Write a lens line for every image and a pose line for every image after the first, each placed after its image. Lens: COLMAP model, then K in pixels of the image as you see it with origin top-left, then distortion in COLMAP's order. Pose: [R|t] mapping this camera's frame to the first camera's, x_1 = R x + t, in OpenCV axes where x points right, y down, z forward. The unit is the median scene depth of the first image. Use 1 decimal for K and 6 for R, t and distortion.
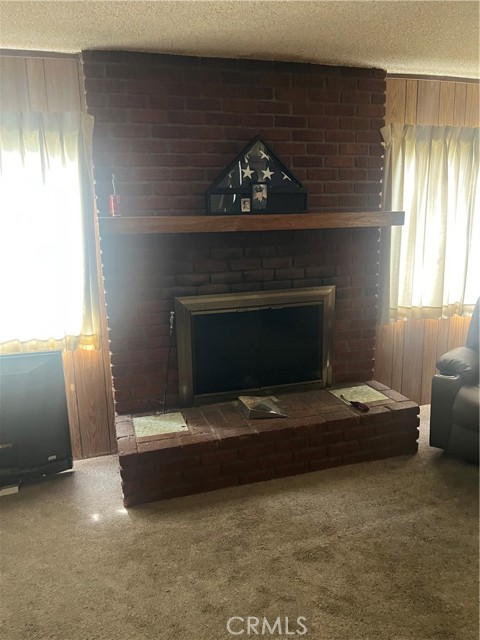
lens RADIAL K [[476.9, 0, 238.4], [0, 476.9, 322.2], [0, 0, 1]] dist [0.051897, -0.083389]
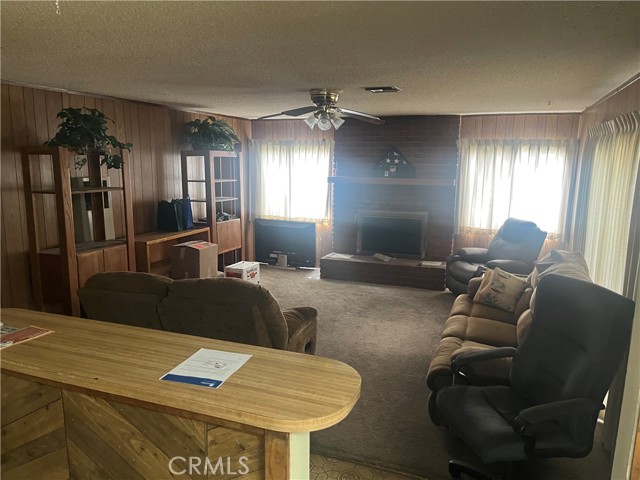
lens RADIAL K [[476.9, 0, 319.6], [0, 476.9, 245.1], [0, 0, 1]] dist [0.051897, -0.083389]
pose [[0.785856, 0.139137, -0.602553, 1.266698], [-0.161325, 0.986747, 0.017451, 0.127842], [0.596996, 0.083492, 0.797888, -1.122074]]
